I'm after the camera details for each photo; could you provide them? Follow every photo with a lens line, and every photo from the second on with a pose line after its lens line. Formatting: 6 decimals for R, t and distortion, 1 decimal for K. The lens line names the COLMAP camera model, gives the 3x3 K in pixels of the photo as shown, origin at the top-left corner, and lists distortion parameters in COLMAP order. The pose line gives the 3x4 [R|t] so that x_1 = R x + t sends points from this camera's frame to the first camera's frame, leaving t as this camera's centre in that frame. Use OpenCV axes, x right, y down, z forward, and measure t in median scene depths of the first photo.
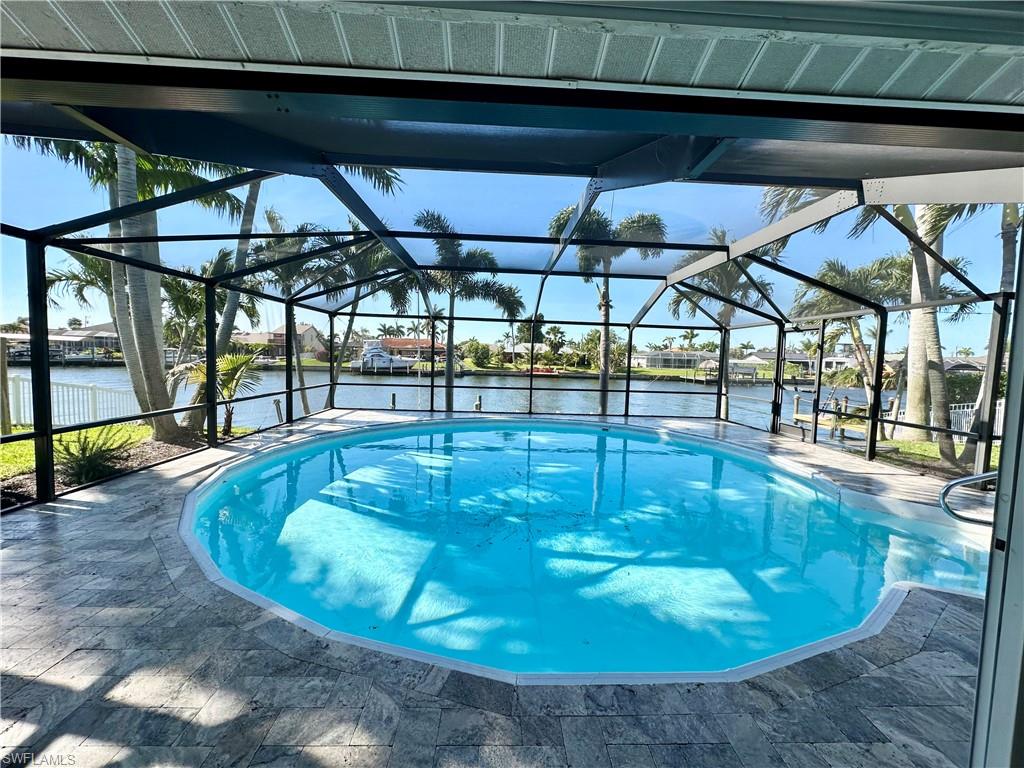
lens RADIAL K [[407.6, 0, 510.7], [0, 407.6, 383.5], [0, 0, 1]] dist [-0.001994, 0.000404]
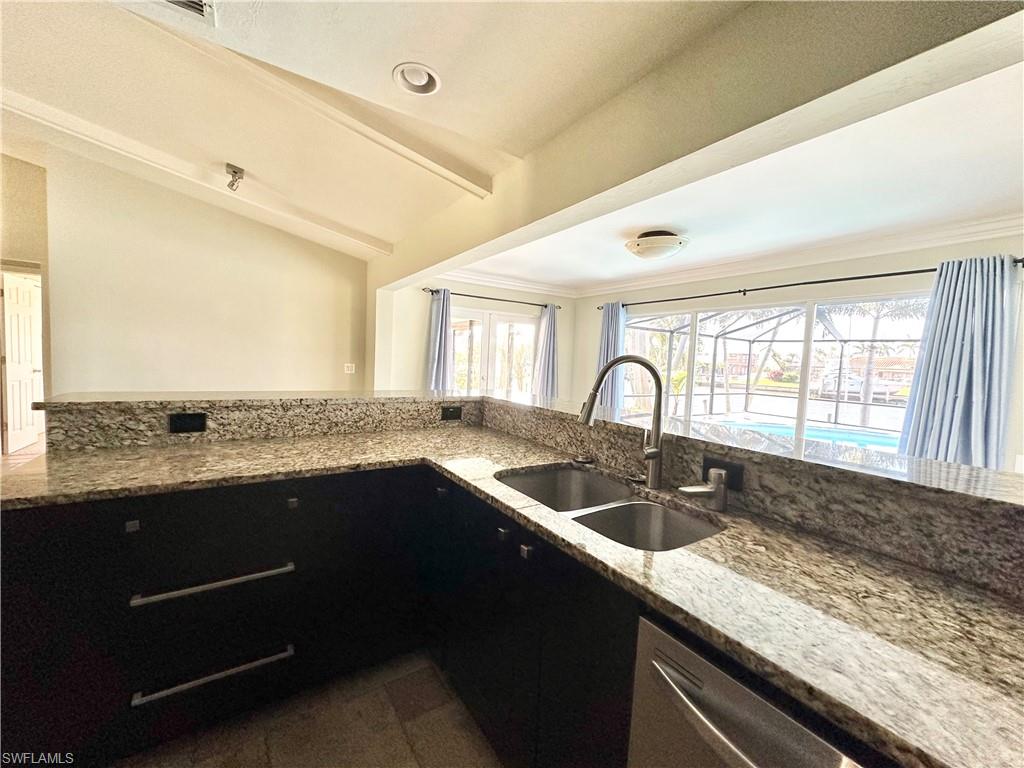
lens RADIAL K [[407.6, 0, 510.7], [0, 407.6, 383.5], [0, 0, 1]] dist [-0.001994, 0.000404]
pose [[0.522083, 0.044760, -0.851719, 0.356129], [-0.085266, 0.996358, 0.000095, 0.041619], [0.848622, 0.072573, 0.523998, -0.439900]]
